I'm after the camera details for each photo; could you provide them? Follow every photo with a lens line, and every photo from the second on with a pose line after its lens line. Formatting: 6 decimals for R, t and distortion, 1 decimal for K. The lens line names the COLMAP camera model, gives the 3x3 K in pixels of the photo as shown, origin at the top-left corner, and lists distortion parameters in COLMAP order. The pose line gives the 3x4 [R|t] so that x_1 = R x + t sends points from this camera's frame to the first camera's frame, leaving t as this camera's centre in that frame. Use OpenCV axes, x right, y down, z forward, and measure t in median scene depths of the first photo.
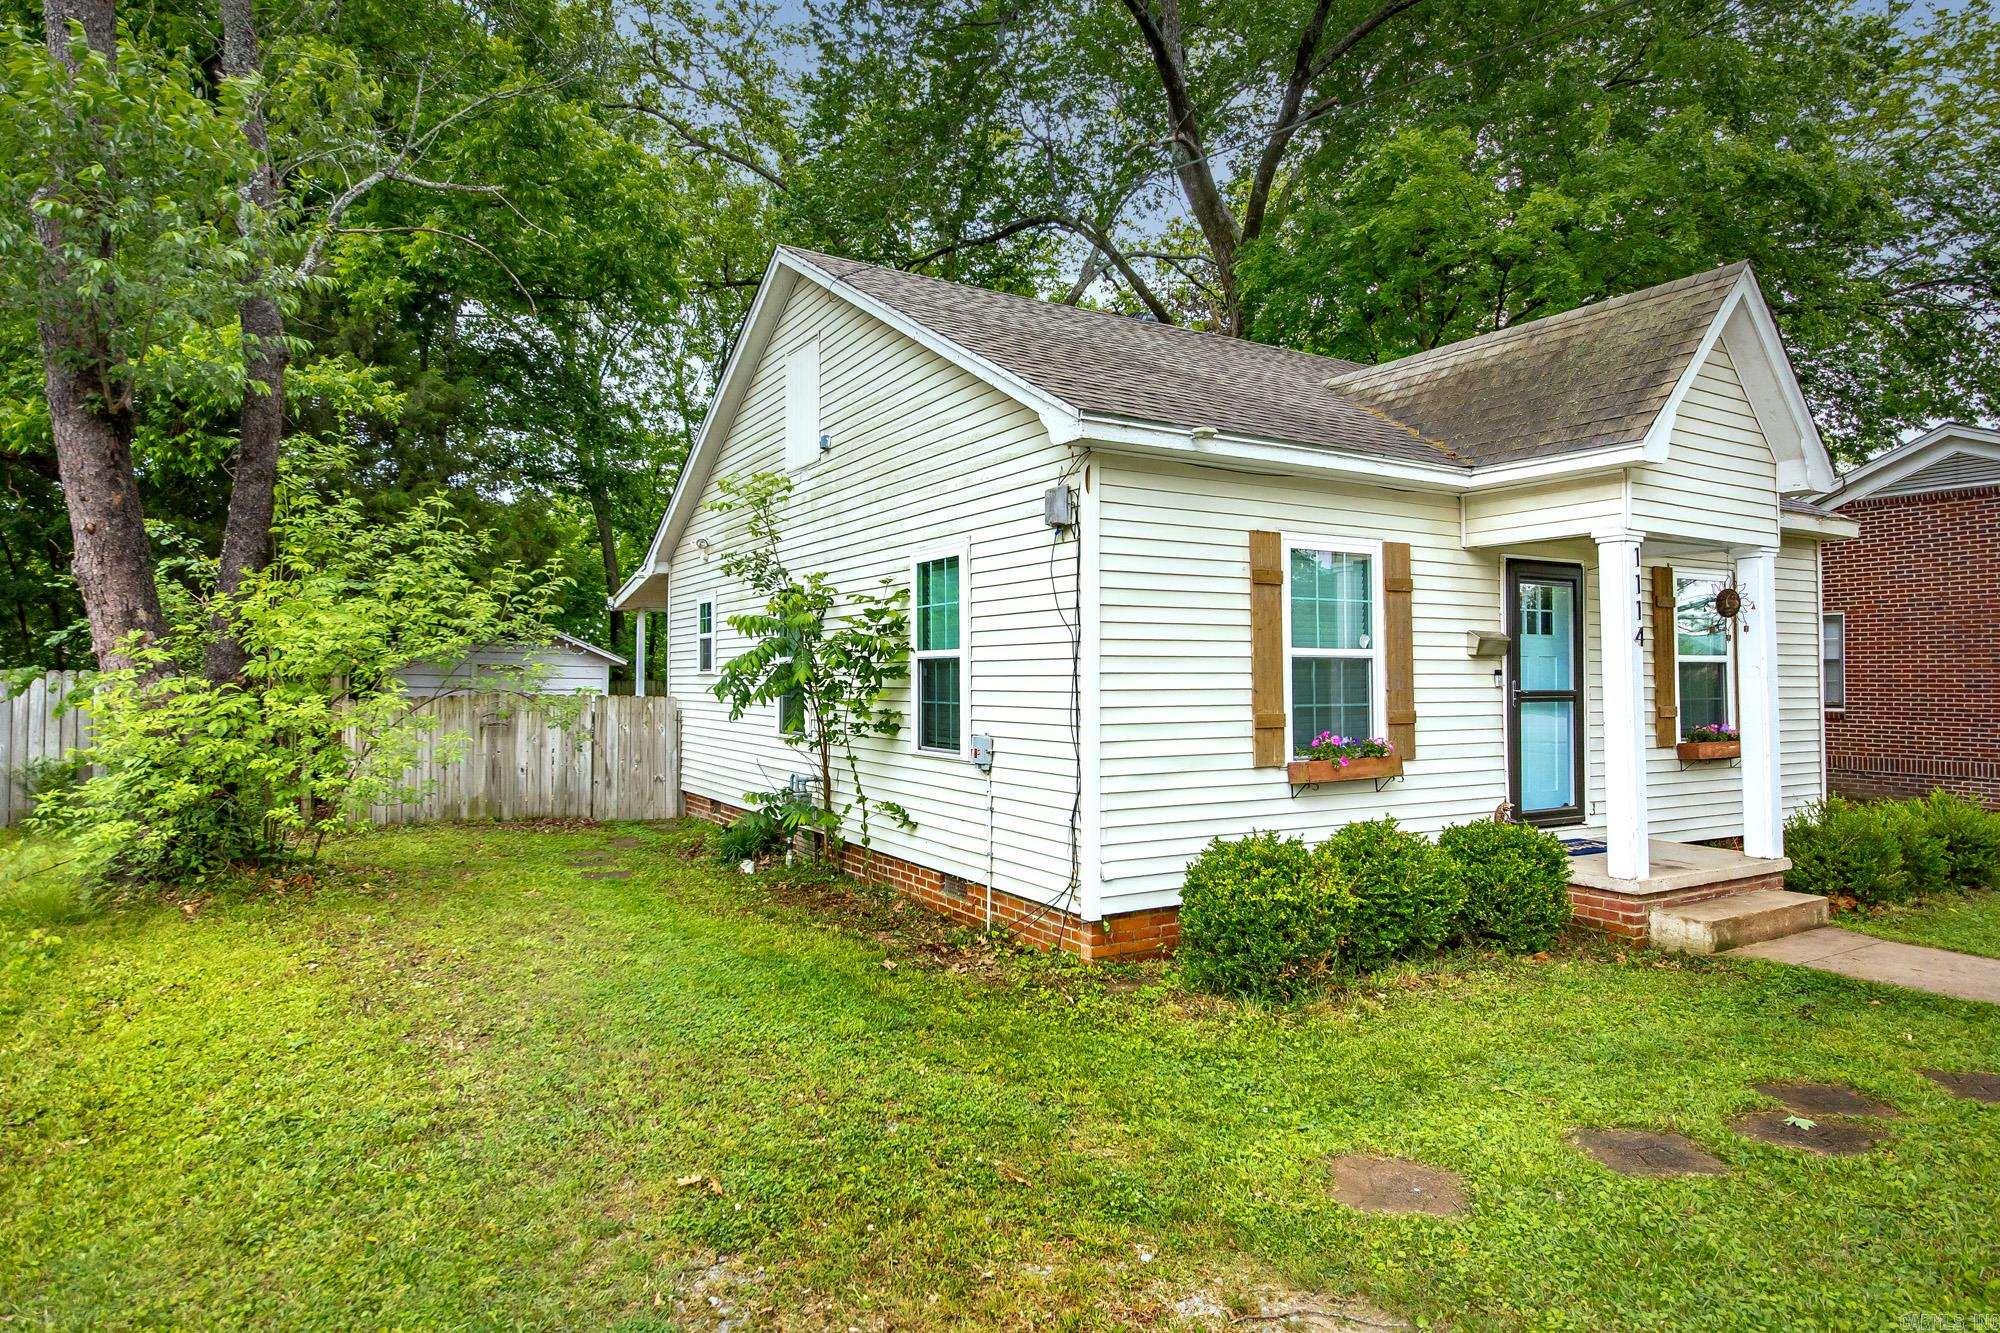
lens RADIAL K [[1128.2, 0, 991.7], [0, 1128.2, 670.1], [0, 0, 1]] dist [-0.000165, 0.000286]
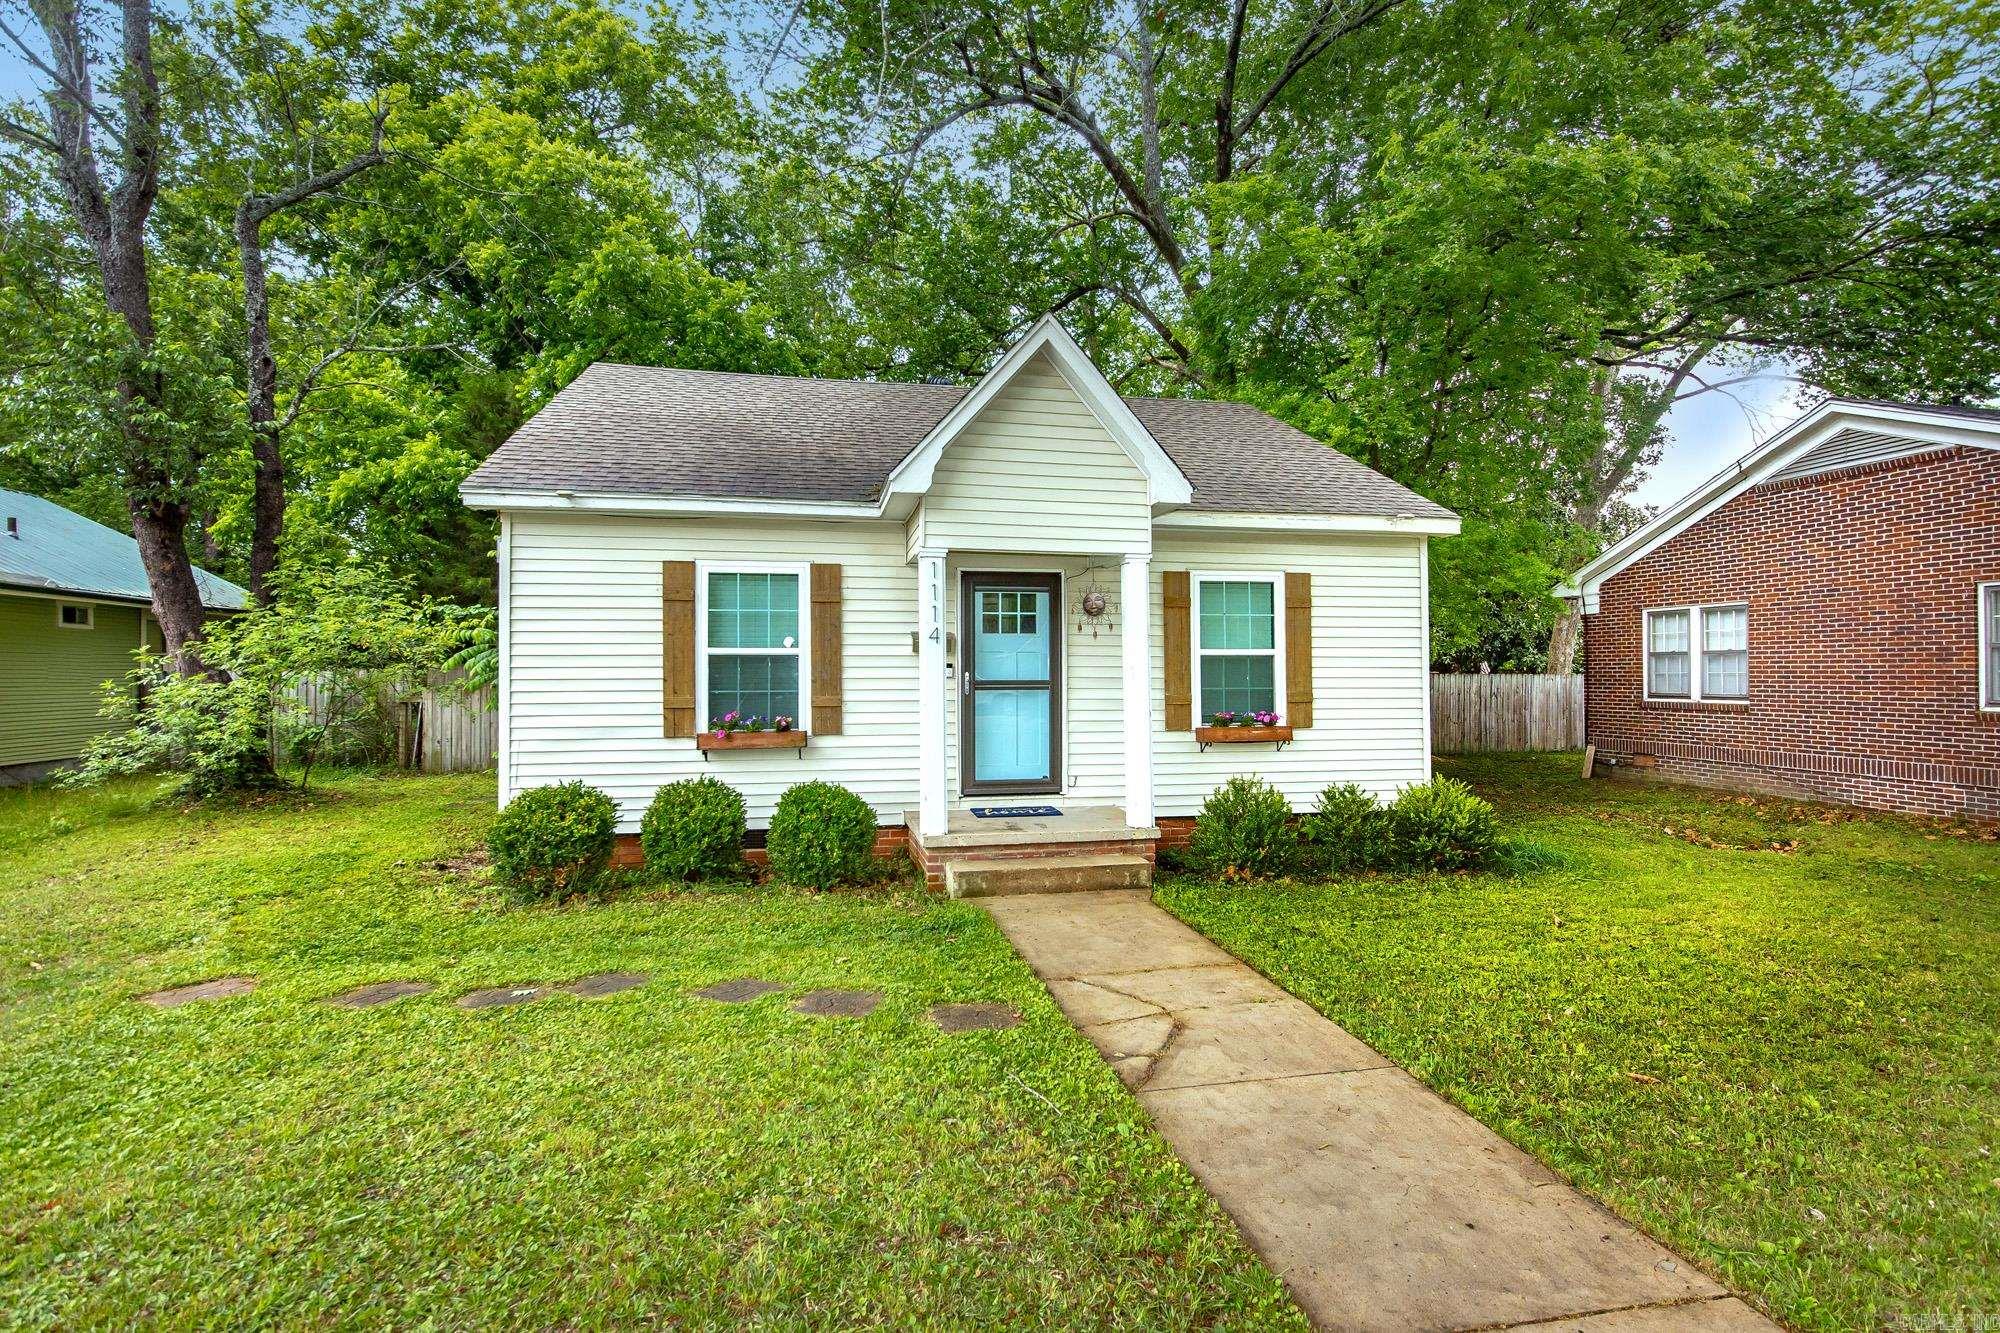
lens RADIAL K [[942.8, 0, 999.6], [0, 942.8, 671.2], [0, 0, 1]] dist [-0.001492, -0.001267]
pose [[0.948668, -0.002866, -0.316262, 0.841124], [0.005141, 0.999967, 0.006359, 0.002427], [0.316233, -0.007658, 0.948651, 0.052562]]
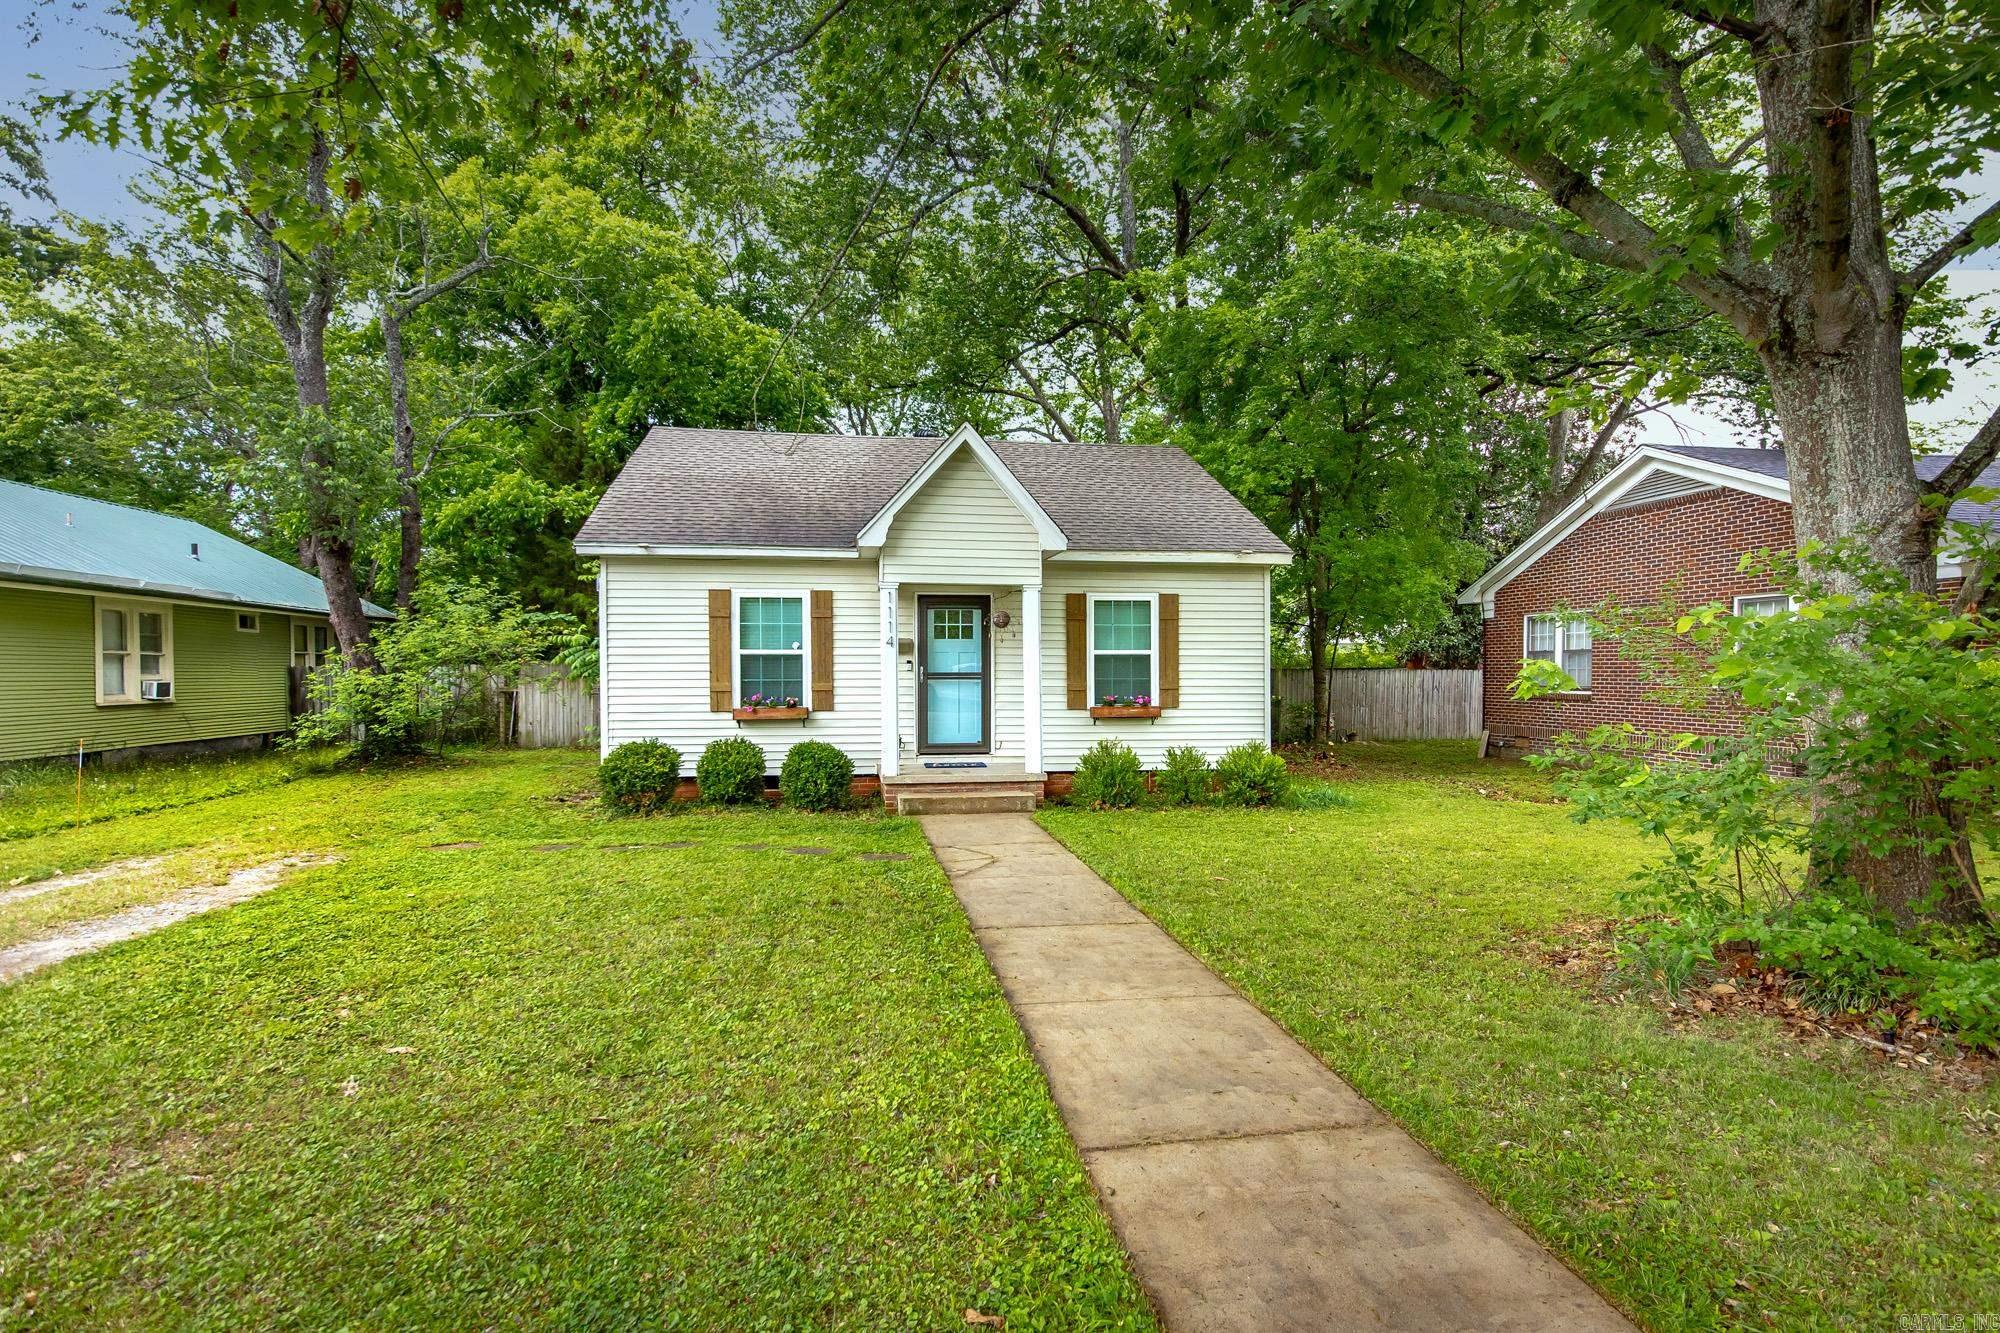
lens RADIAL K [[942.8, 0, 995.9], [0, 942.8, 696.6], [0, 0, 1]] dist [-0.001492, -0.001267]
pose [[0.933018, 0.008268, -0.359736, 1.114688], [0.004990, 0.999343, 0.035910, 0.004357], [0.359796, -0.035300, 0.932363, -0.301050]]
